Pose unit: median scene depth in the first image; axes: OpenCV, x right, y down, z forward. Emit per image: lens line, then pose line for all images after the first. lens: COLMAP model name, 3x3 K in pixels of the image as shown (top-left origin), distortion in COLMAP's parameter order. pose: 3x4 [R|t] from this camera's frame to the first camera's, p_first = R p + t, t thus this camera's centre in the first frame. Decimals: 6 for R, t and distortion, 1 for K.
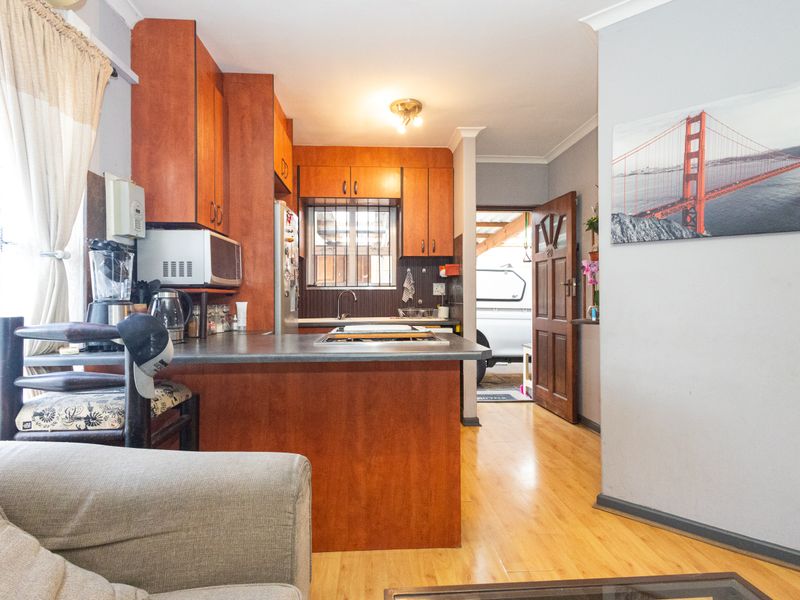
lens RADIAL K [[424.1, 0, 395.5], [0, 424.1, 294.5], [0, 0, 1]] dist [0.009247, -0.000582]
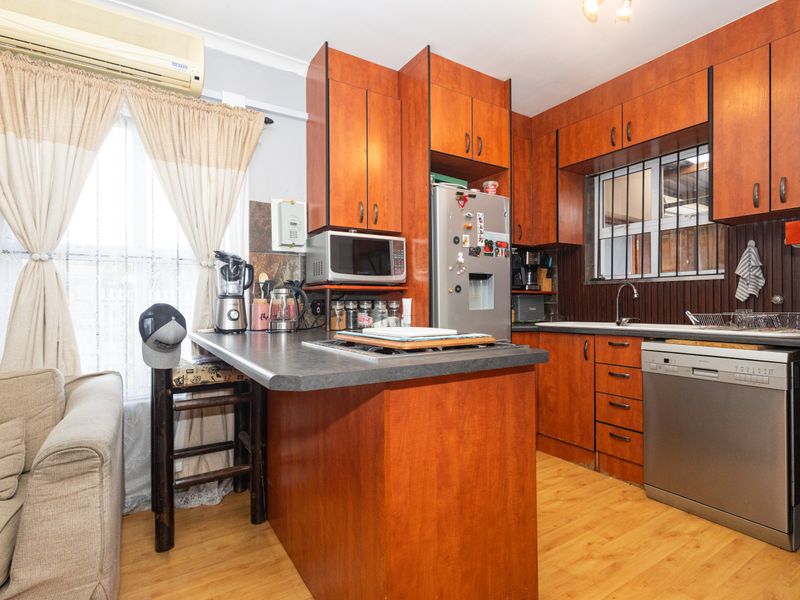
lens RADIAL K [[424.1, 0, 394.0], [0, 424.1, 302.1], [0, 0, 1]] dist [0.009247, -0.000582]
pose [[0.485710, -0.003753, -0.874112, 0.575829], [0.007966, 0.999968, 0.000134, 0.031124], [0.874084, -0.007028, 0.485725, 0.620150]]
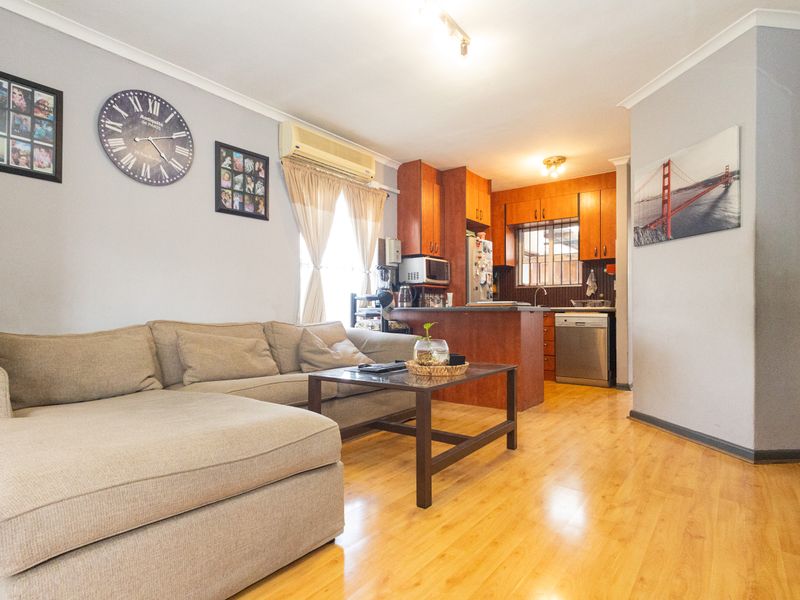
lens RADIAL K [[455.1, 0, 395.1], [0, 455.1, 306.1], [0, 0, 1]] dist [0.008150, 0.000595]
pose [[0.760997, -0.003390, -0.648747, 0.915157], [0.002386, 0.999994, -0.002427, 0.098043], [0.648751, 0.000299, 0.761001, -0.821242]]
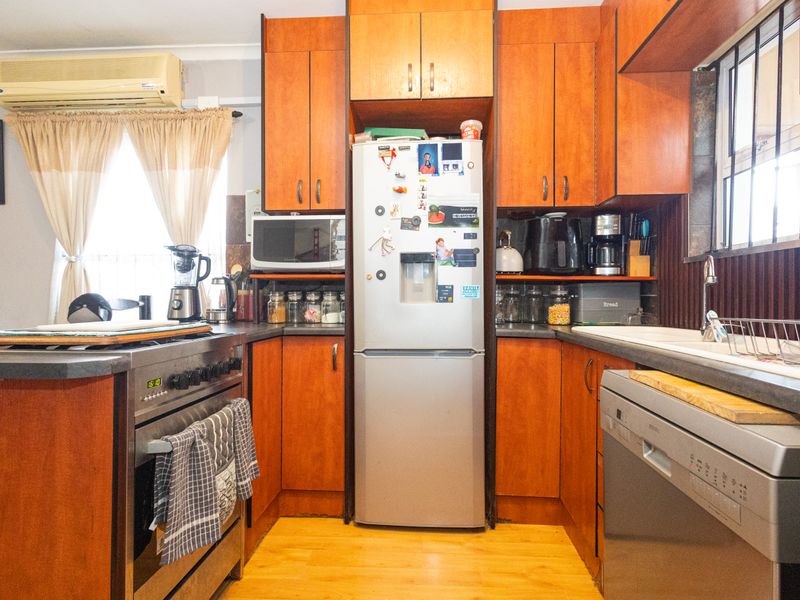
lens RADIAL K [[424.1, 0, 406.7], [0, 424.1, 298.0], [0, 0, 1]] dist [0.009247, -0.000582]
pose [[-0.122743, -0.000446, -0.992438, 0.509229], [0.002606, 0.999996, -0.000772, 0.044603], [0.992435, -0.002681, -0.122741, 1.481321]]
